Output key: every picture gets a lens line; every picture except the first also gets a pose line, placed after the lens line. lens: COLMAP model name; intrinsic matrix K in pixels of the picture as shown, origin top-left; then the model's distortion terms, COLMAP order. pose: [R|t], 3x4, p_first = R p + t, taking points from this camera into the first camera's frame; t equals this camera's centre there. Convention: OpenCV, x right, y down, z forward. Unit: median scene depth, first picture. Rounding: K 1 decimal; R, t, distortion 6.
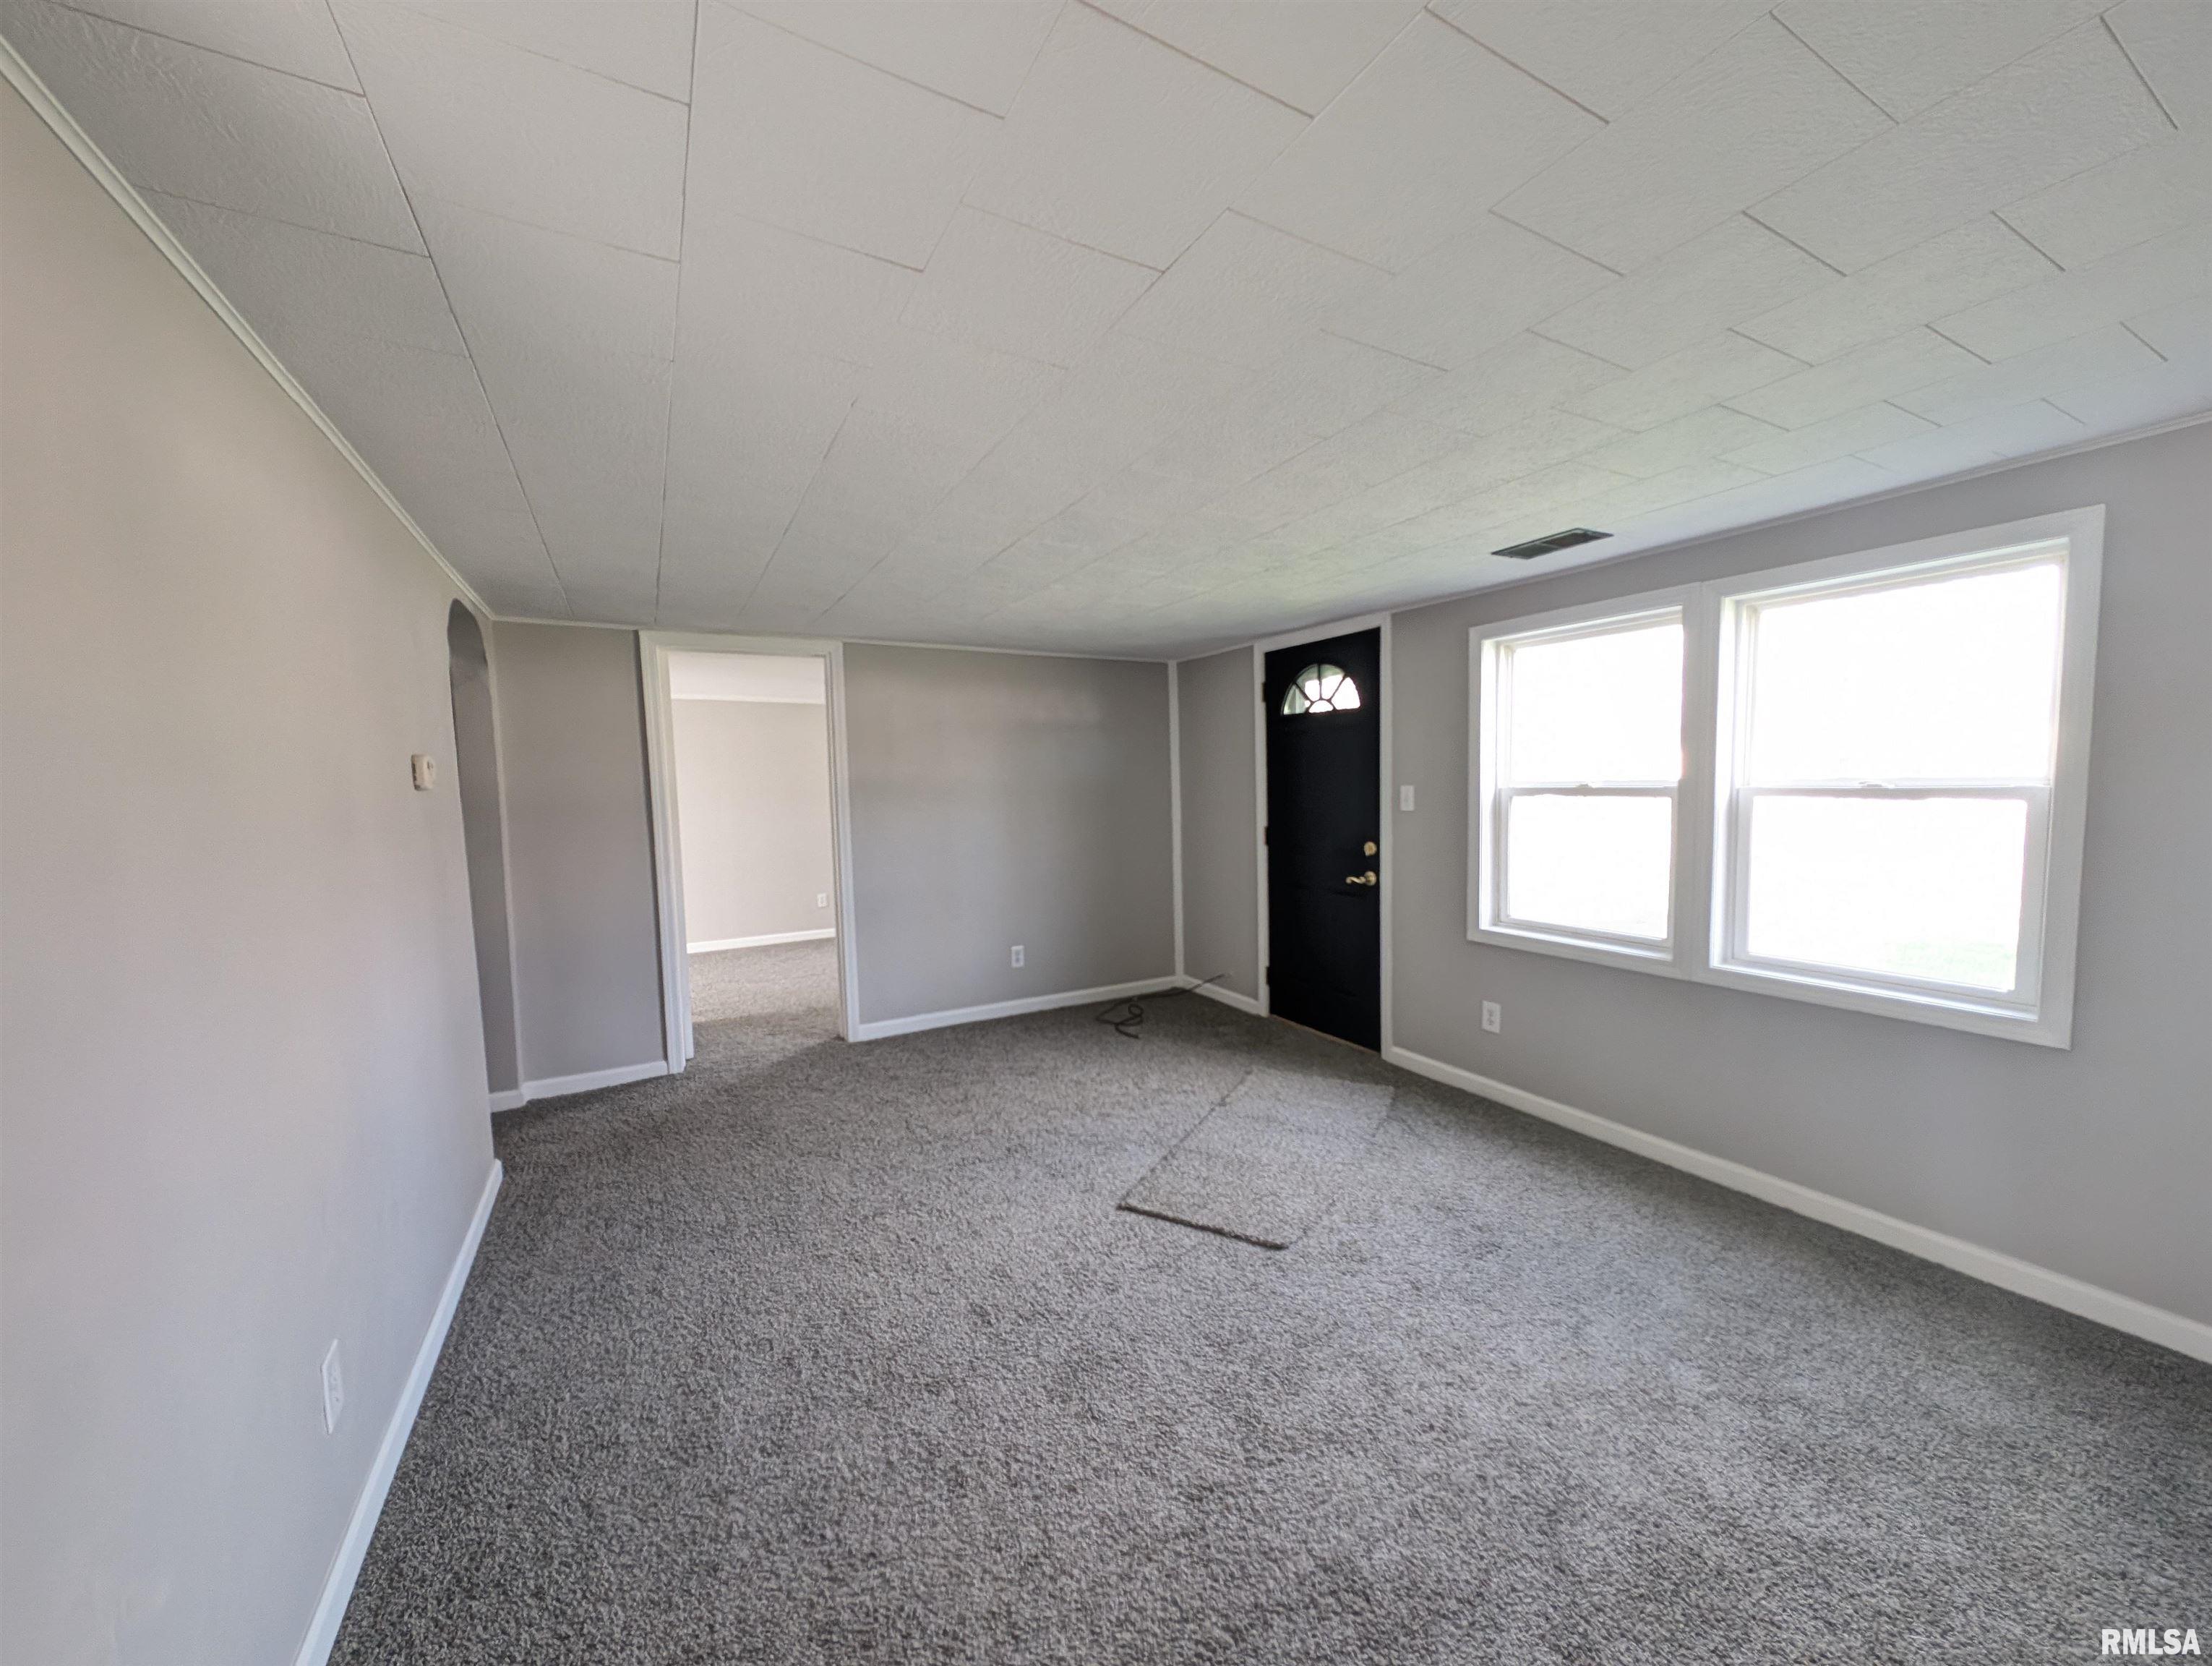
lens RADIAL K [[824.7, 0, 1106.8], [0, 824.7, 835.1], [0, 0, 1]] dist [0.007188, -0.003099]
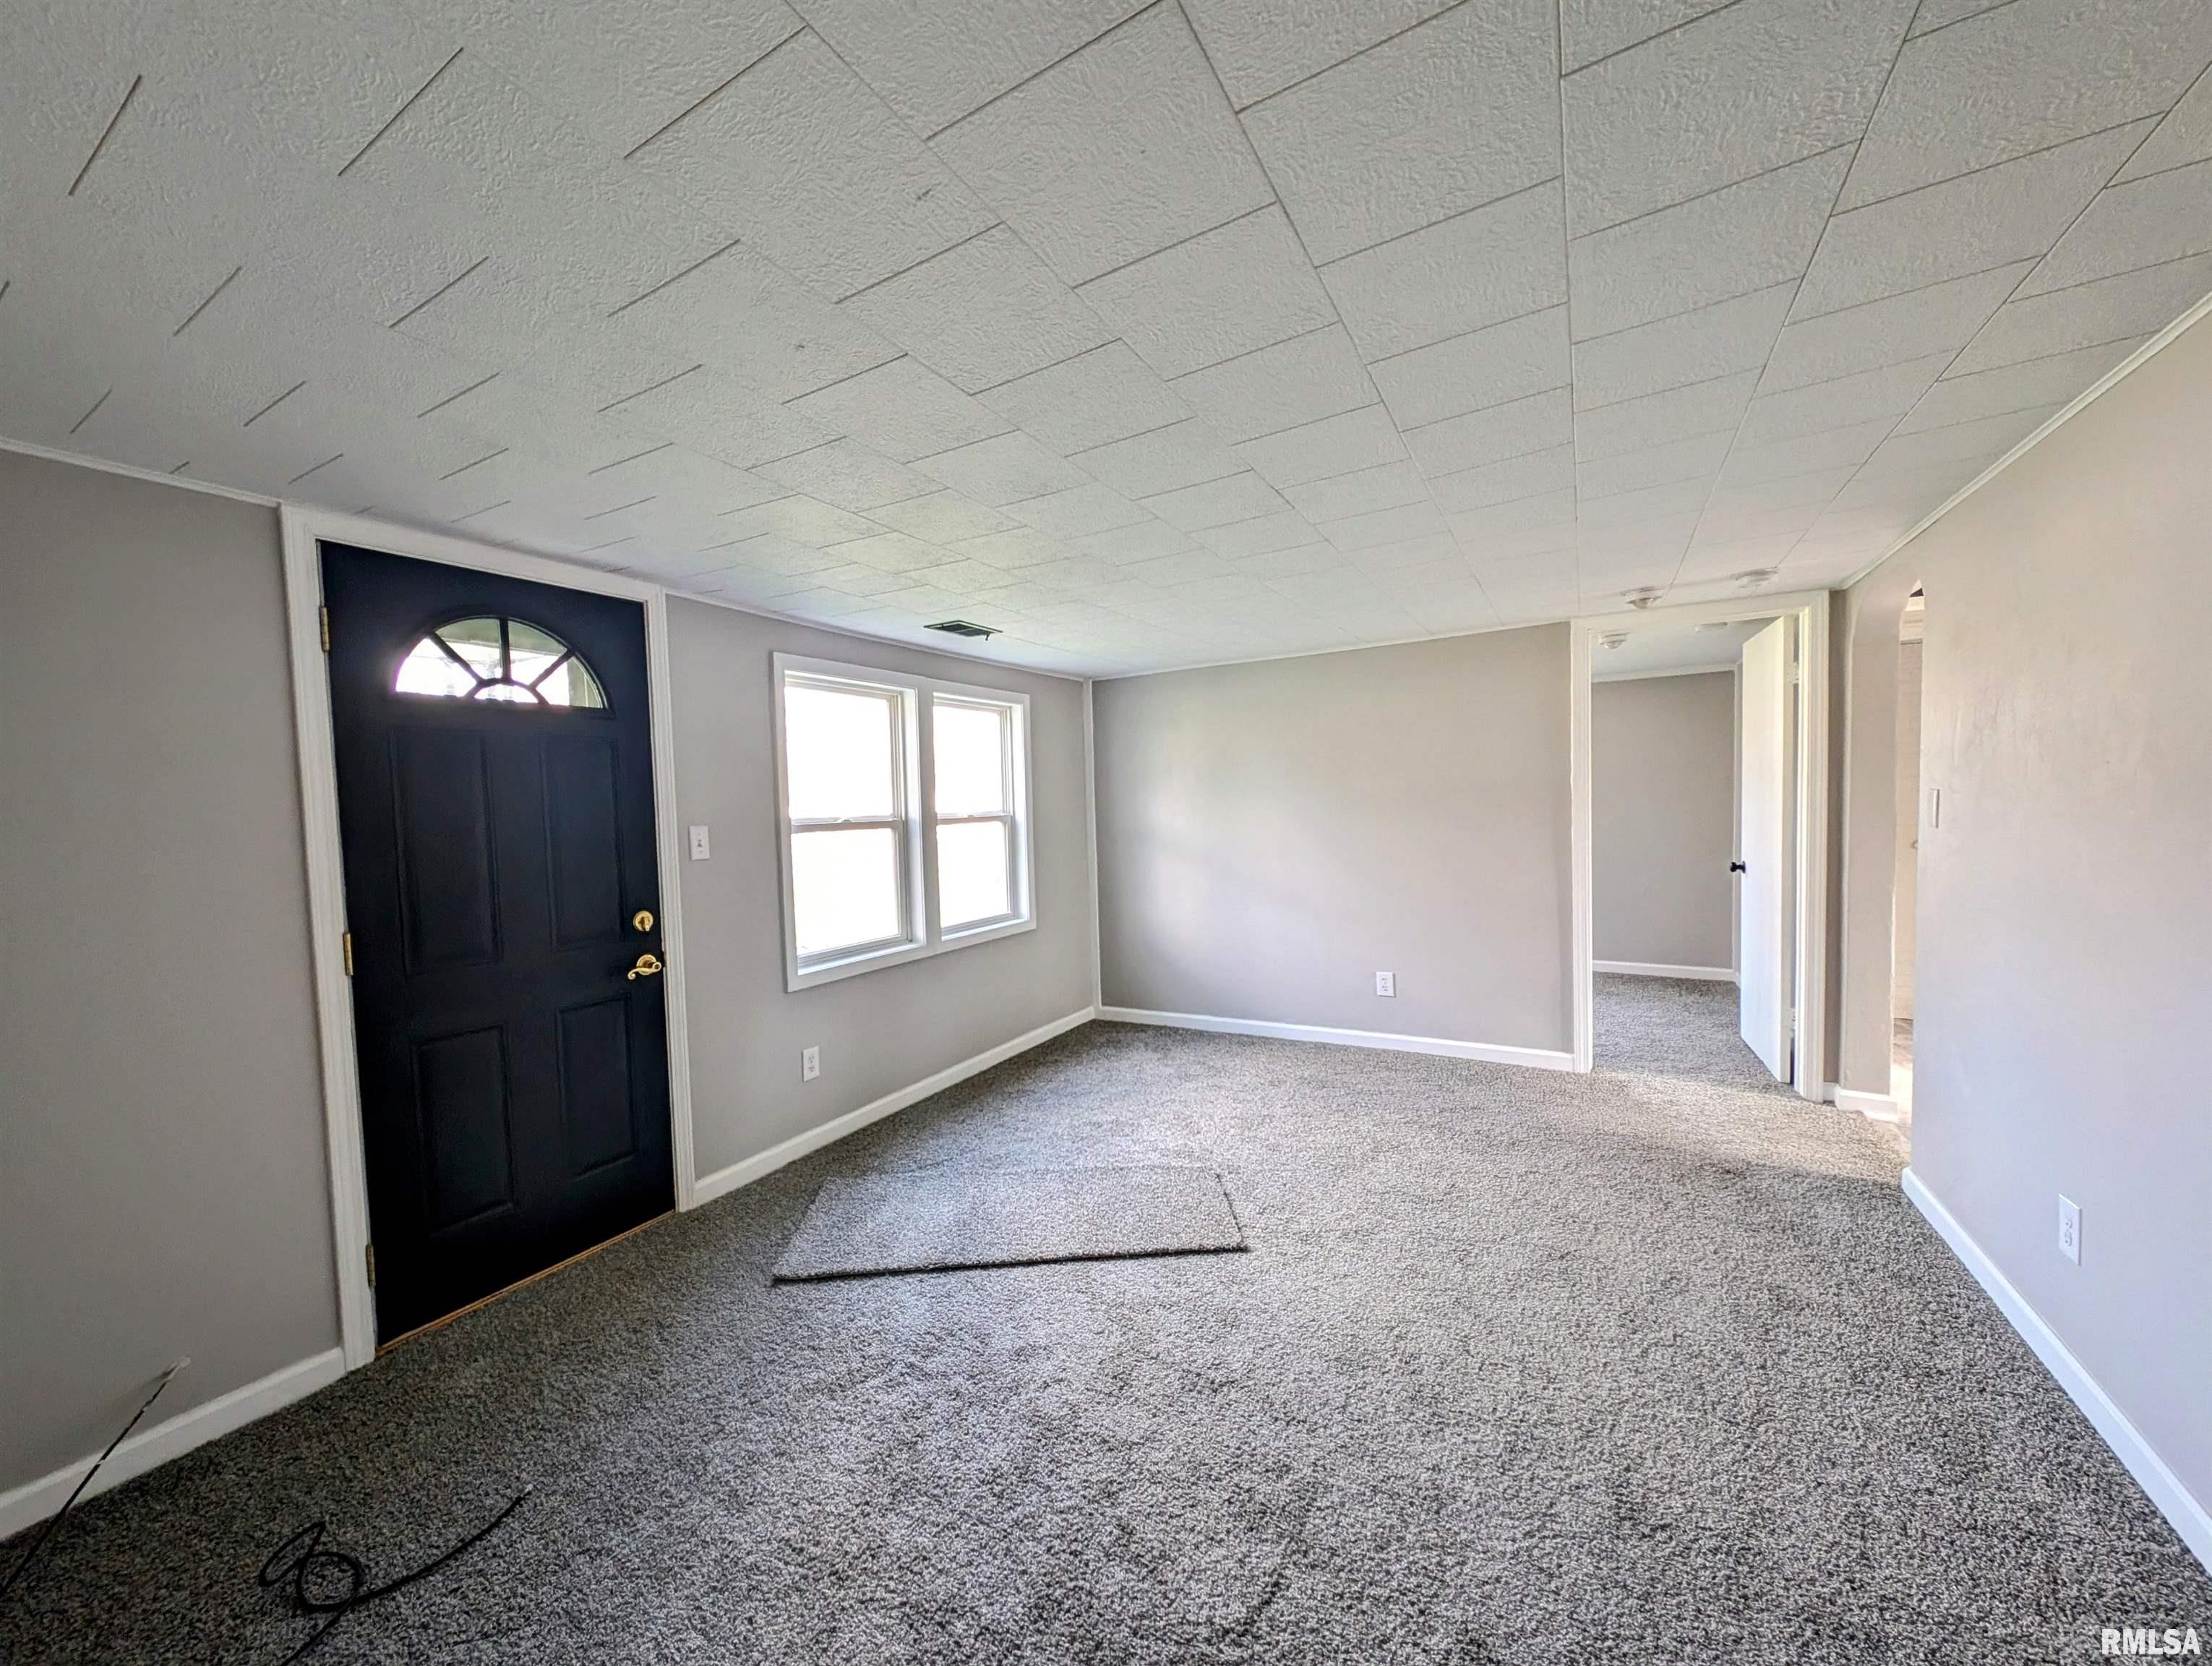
lens RADIAL K [[824.7, 0, 1109.9], [0, 824.7, 837.5], [0, 0, 1]] dist [0.007188, -0.003099]
pose [[-0.516114, -0.008500, 0.856478, -0.472554], [0.091063, 0.993739, 0.064737, -0.062909], [-0.851665, 0.111405, -0.512109, 1.034394]]
